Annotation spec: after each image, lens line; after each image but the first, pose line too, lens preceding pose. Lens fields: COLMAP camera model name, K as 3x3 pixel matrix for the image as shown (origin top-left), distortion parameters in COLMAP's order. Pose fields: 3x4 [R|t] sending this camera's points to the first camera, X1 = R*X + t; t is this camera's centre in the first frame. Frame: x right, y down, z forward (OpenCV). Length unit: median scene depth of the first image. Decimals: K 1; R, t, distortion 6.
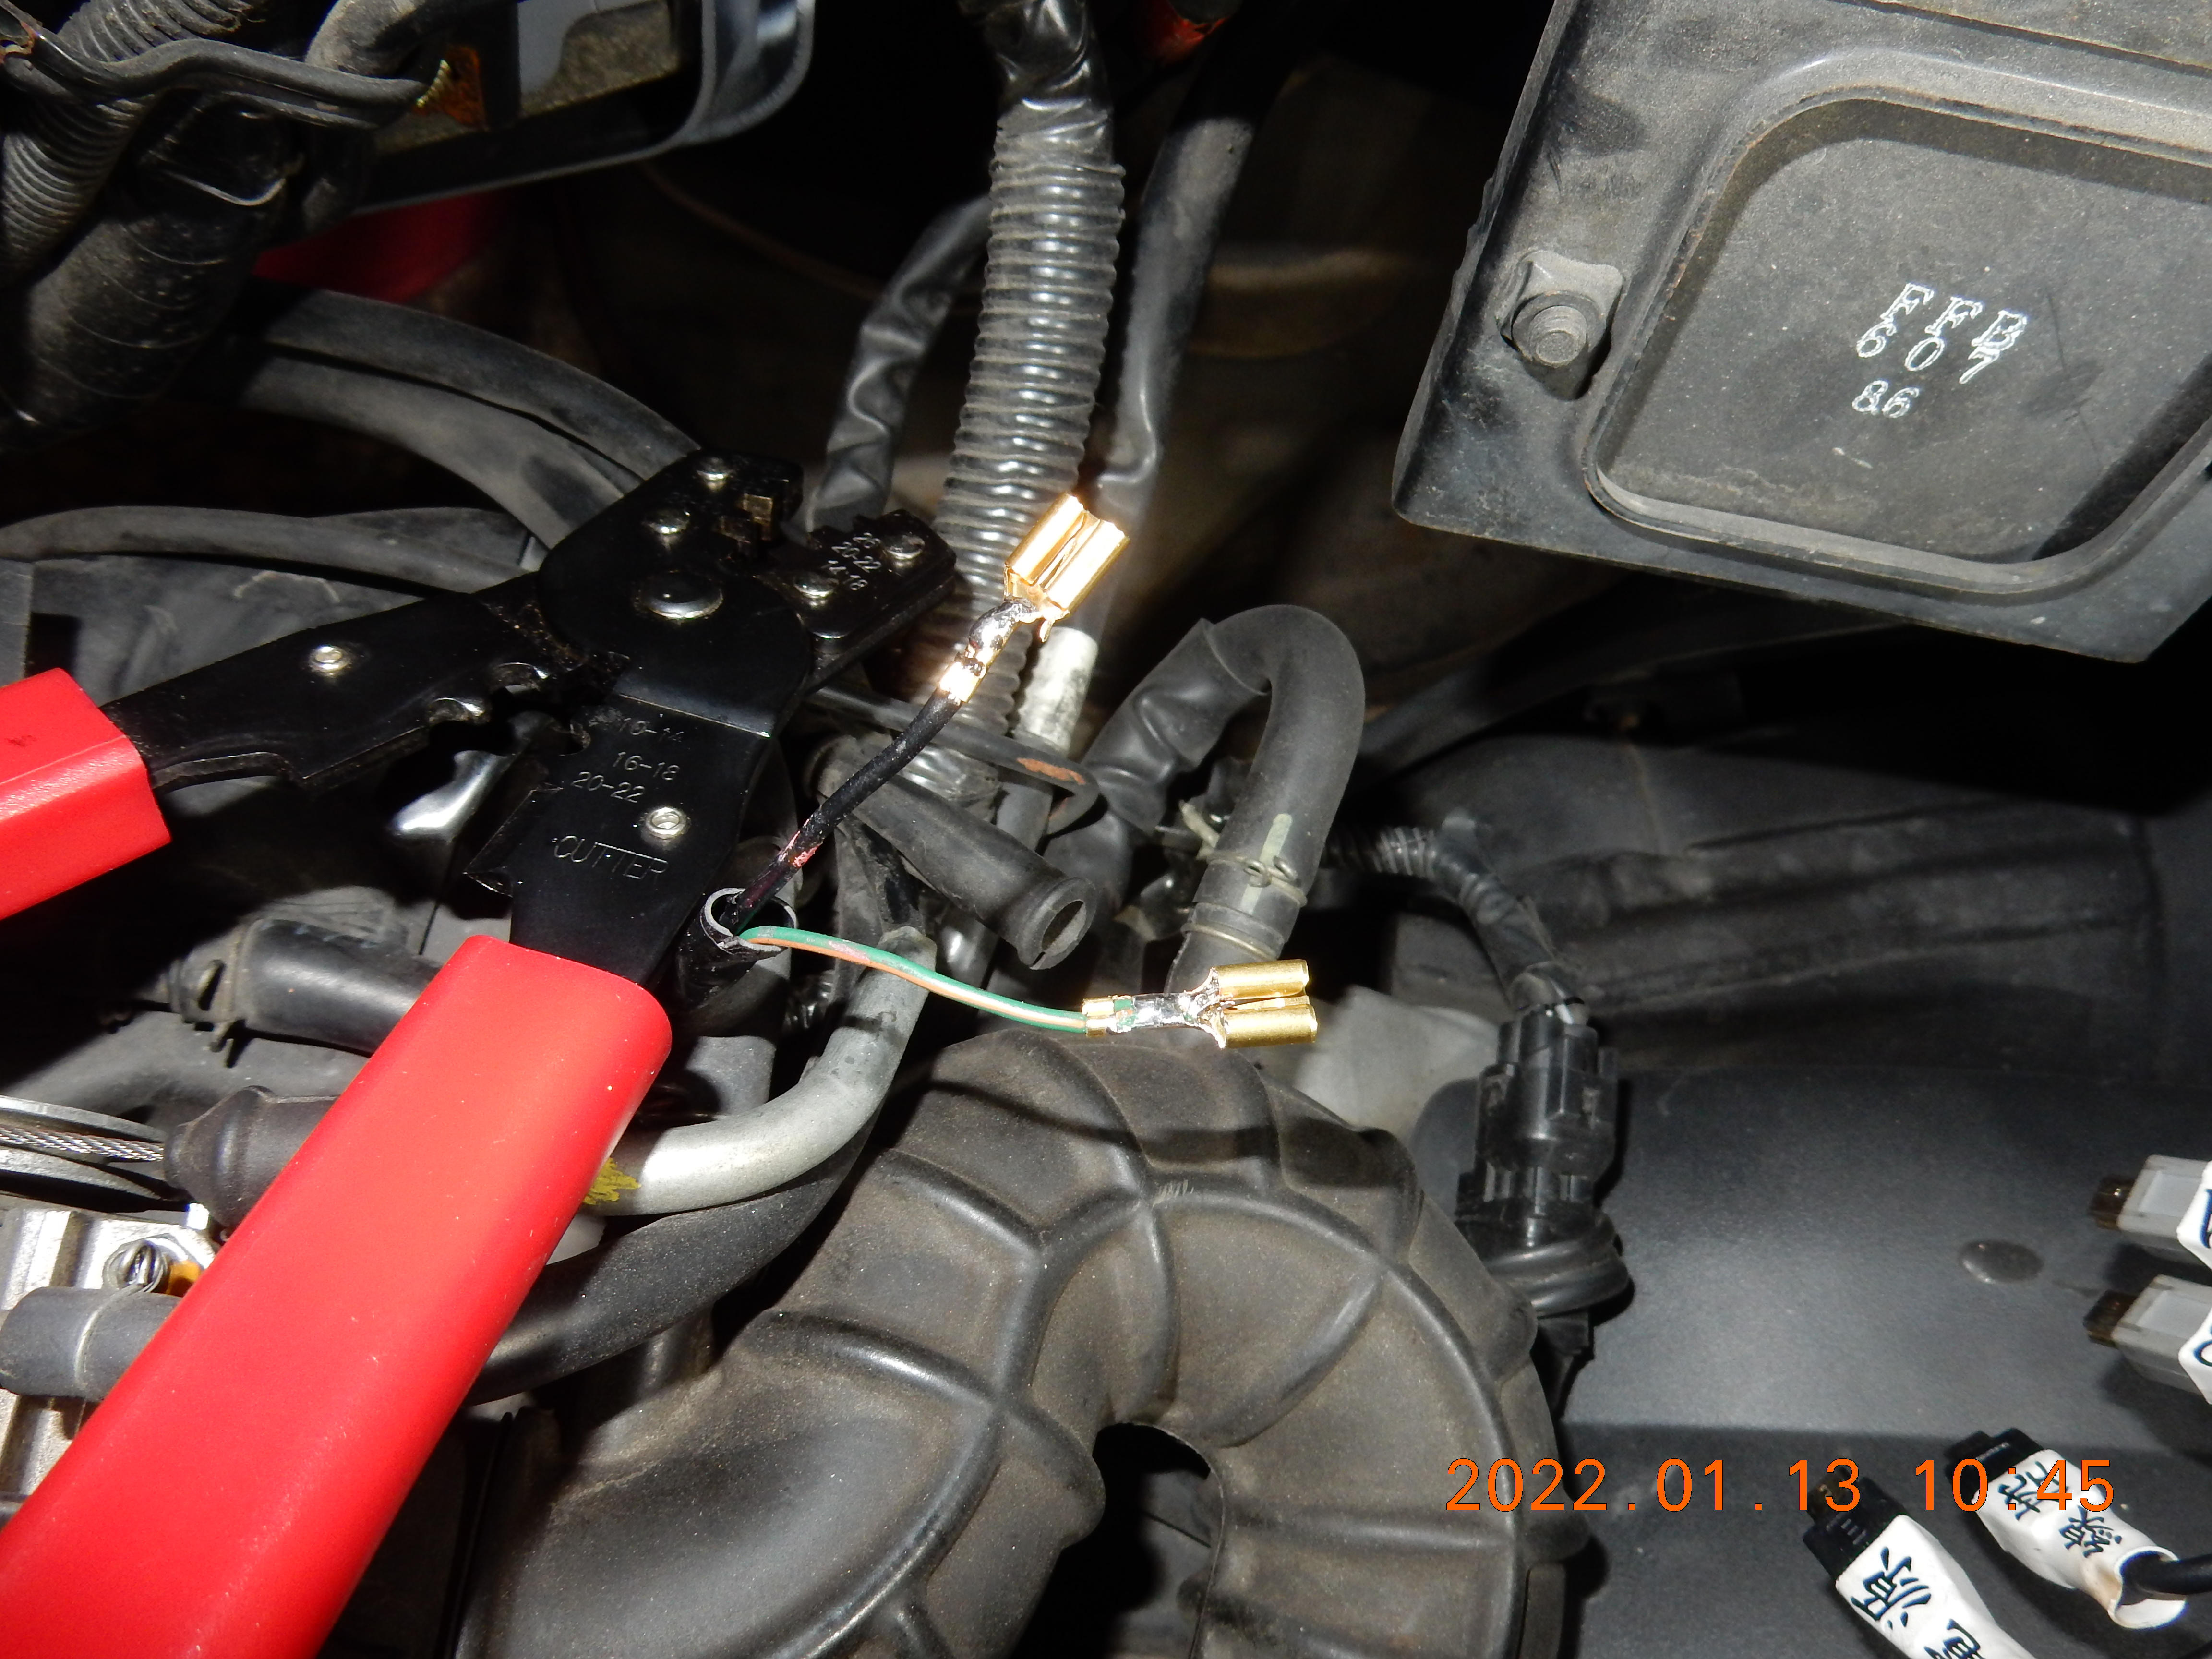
lens RADIAL K [[1647.0, 0, 1099.5], [0, 1647.0, 838.2], [0, 0, 1]] dist [0.009513, -0.011621]
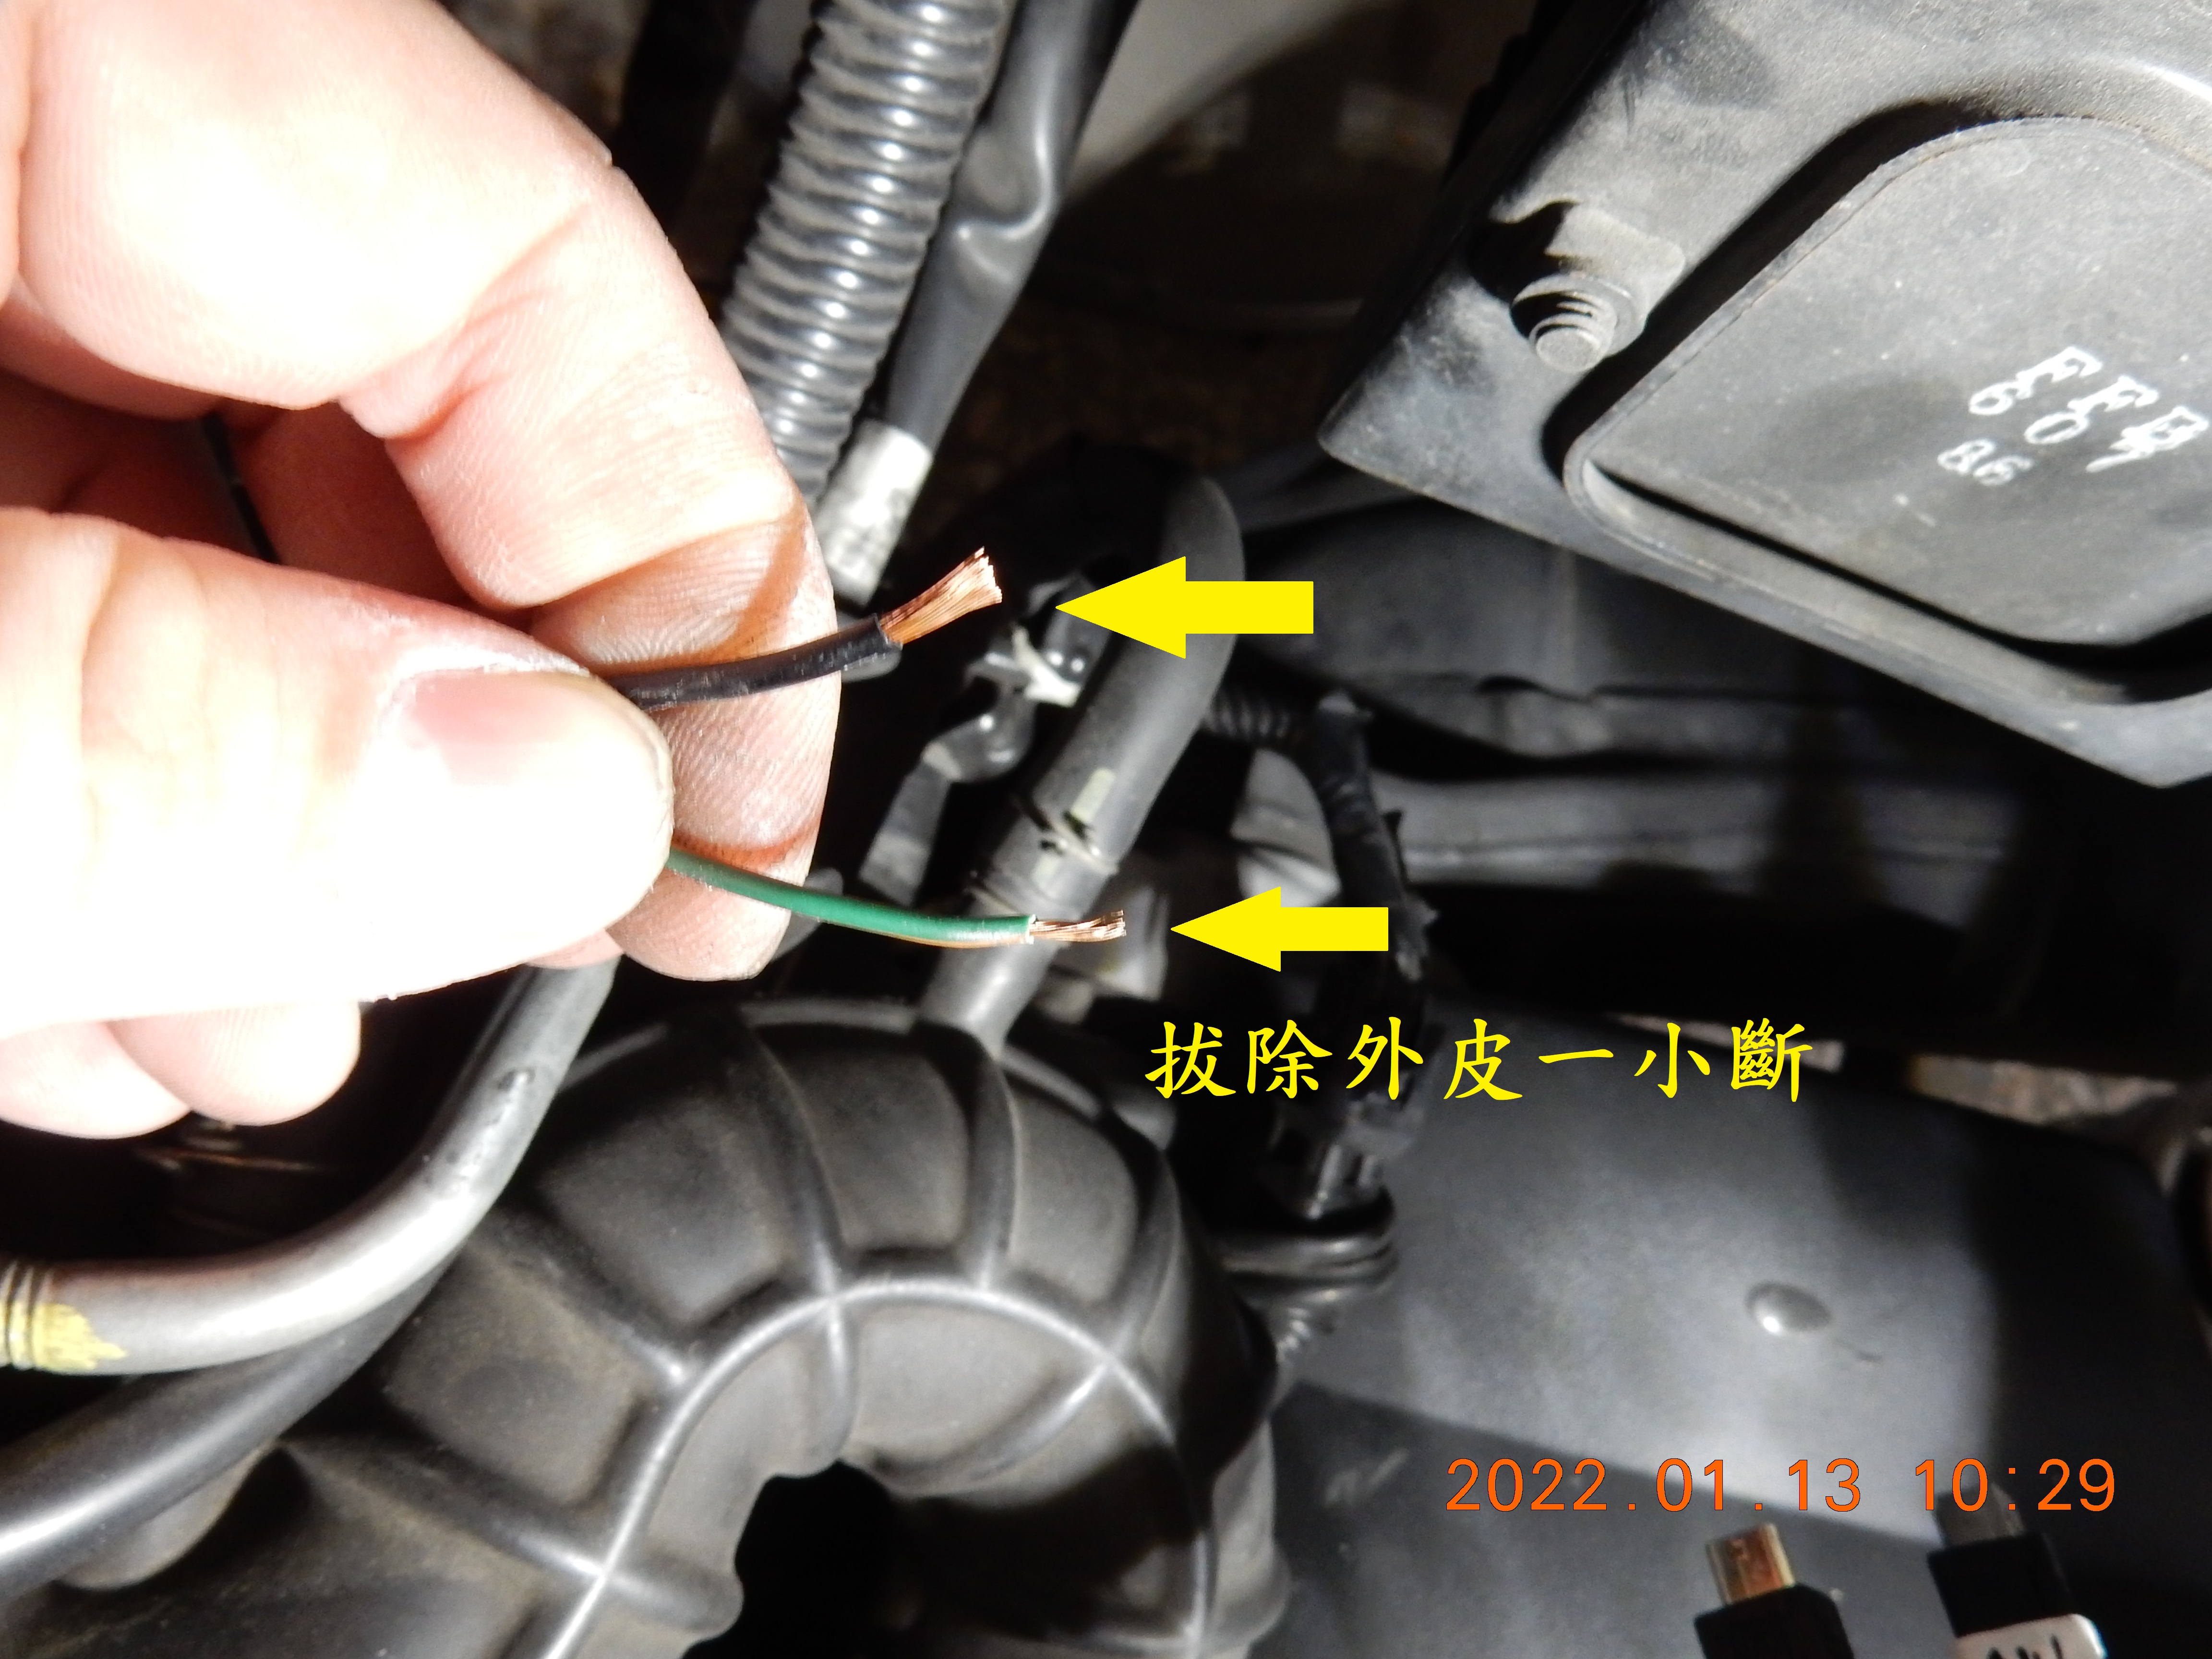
lens RADIAL K [[1647.0, 0, 1100.1], [0, 1647.0, 849.3], [0, 0, 1]] dist [0.009513, -0.011621]
pose [[0.984337, 0.151555, 0.090065, 0.048558], [-0.171735, 0.939758, 0.295570, -0.246435], [-0.039844, -0.306408, 0.951066, 0.257967]]
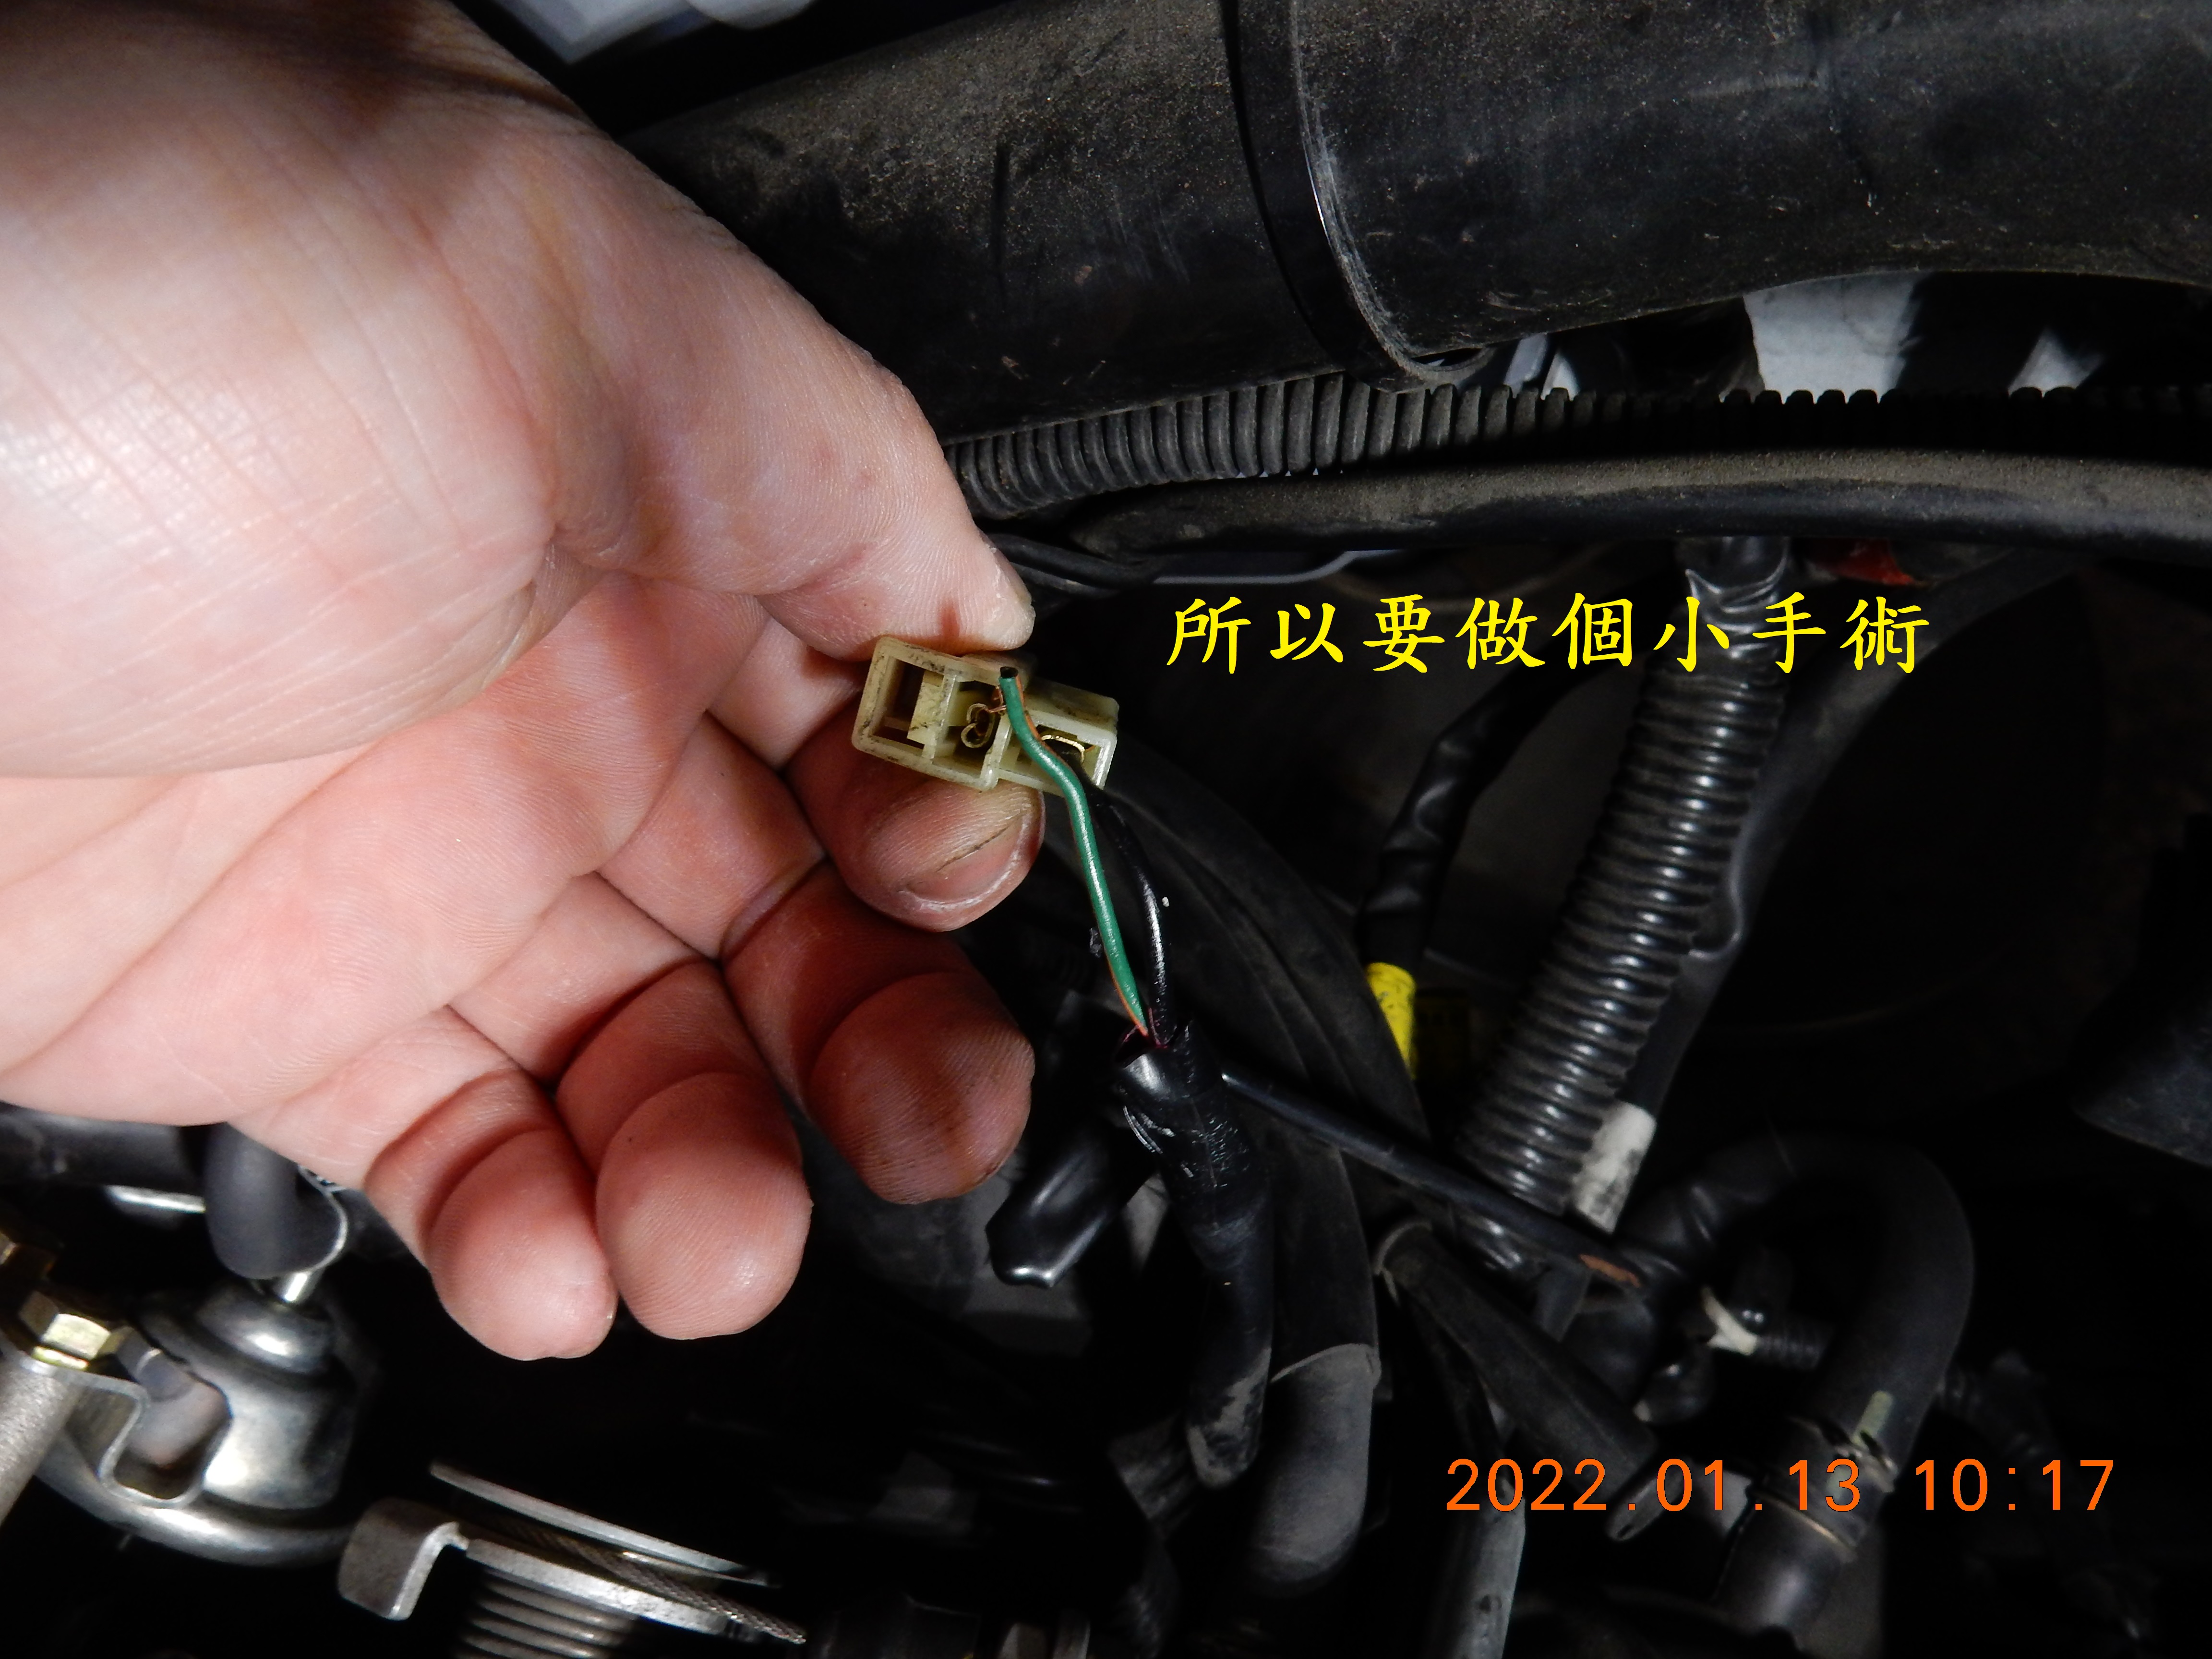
lens RADIAL K [[1647.0, 0, 1088.6], [0, 1647.0, 831.5], [0, 0, 1]] dist [0.009513, -0.011621]
pose [[0.970533, 0.158379, -0.181606, -0.231743], [-0.177610, 0.979511, -0.094940, -0.178383], [0.162848, 0.124398, 0.978778, -0.019390]]
